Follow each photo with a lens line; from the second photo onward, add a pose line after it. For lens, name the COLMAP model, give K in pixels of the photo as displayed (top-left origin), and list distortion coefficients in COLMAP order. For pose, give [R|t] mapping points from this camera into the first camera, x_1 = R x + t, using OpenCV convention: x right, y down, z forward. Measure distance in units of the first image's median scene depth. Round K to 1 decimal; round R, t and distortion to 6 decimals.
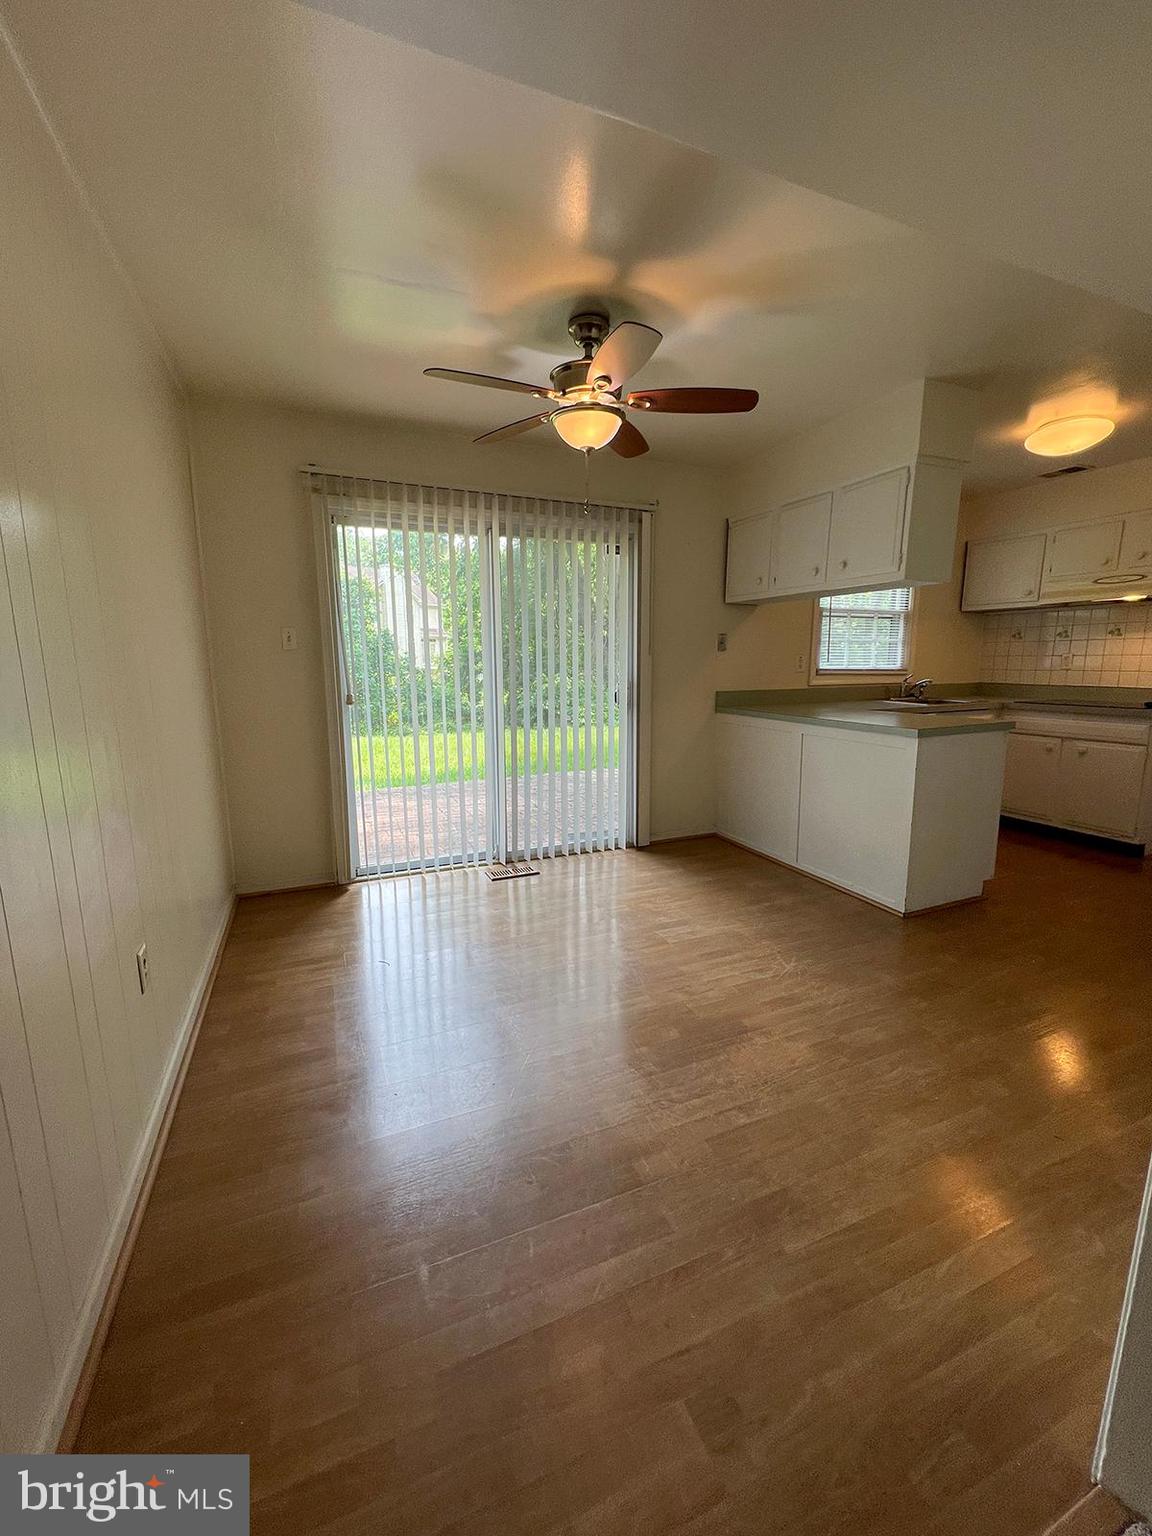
lens RADIAL K [[618.3, 0, 574.6], [0, 618.3, 766.1], [0, 0, 1]] dist [-0.002826, -0.000197]
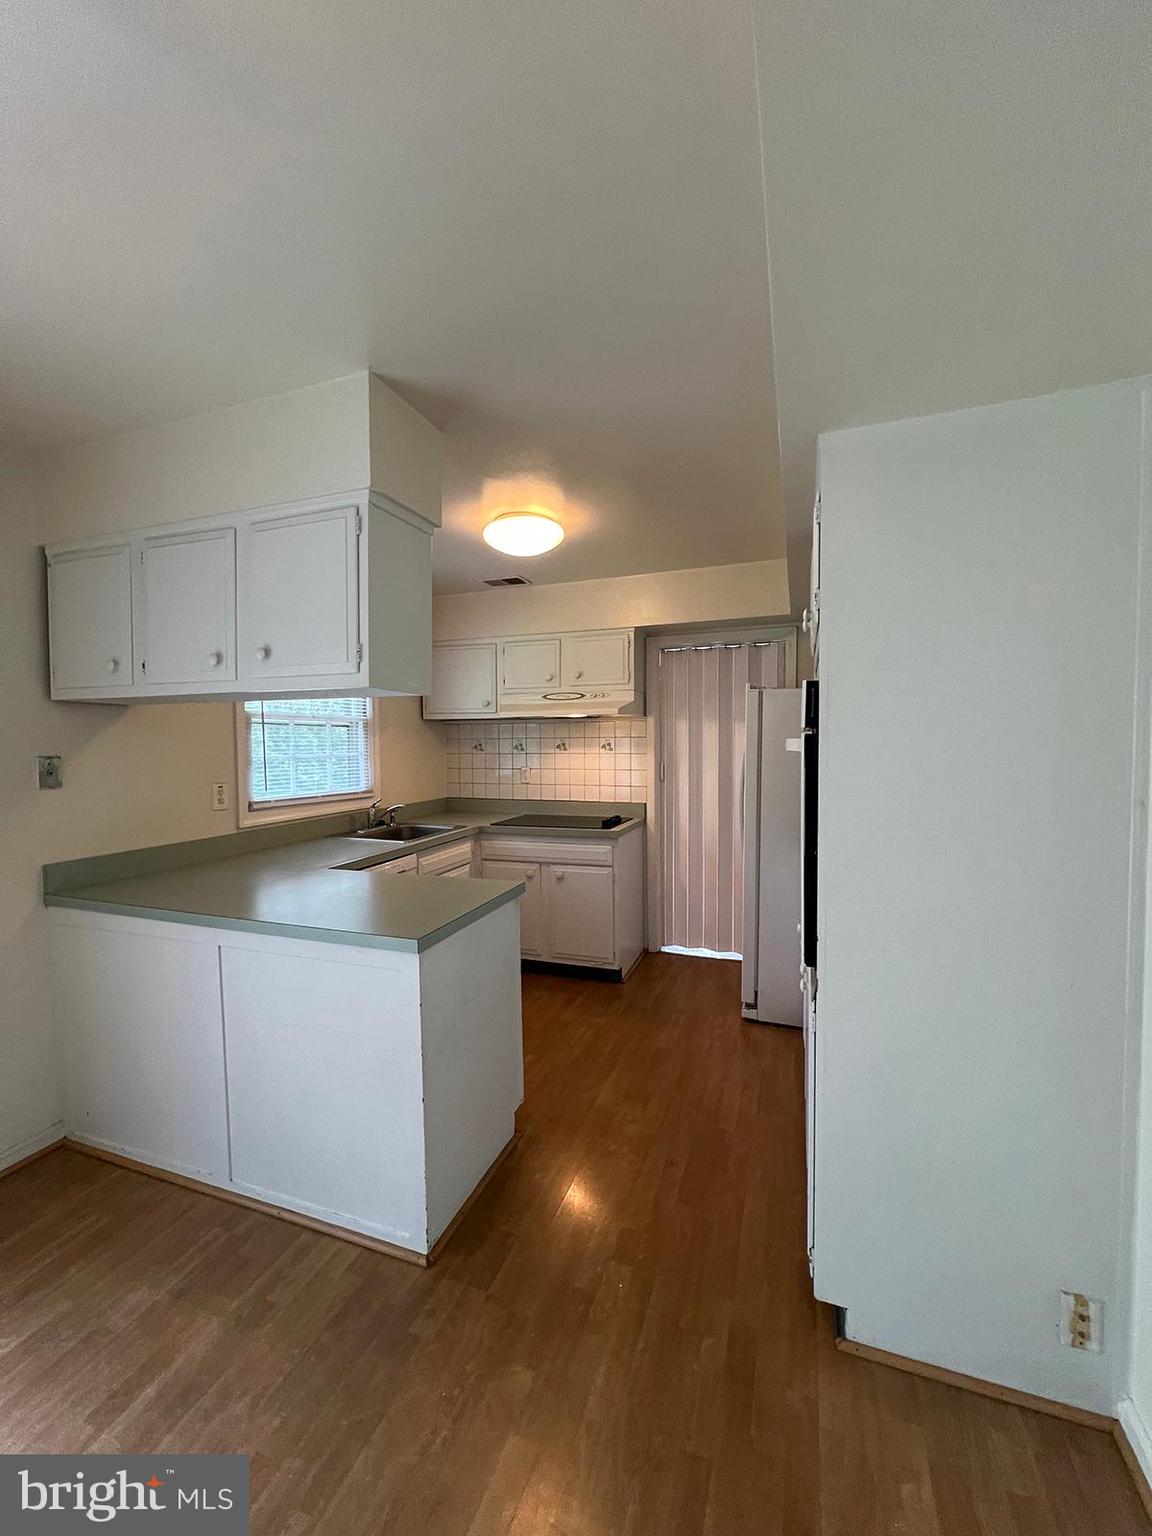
lens RADIAL K [[618.3, 0, 574.6], [0, 618.3, 766.1], [0, 0, 1]] dist [-0.002826, -0.000197]
pose [[0.680919, -0.028284, 0.731812, 0.155069], [0.128730, 0.988318, -0.081580, -0.102661], [-0.720956, 0.149756, 0.676606, 0.312798]]
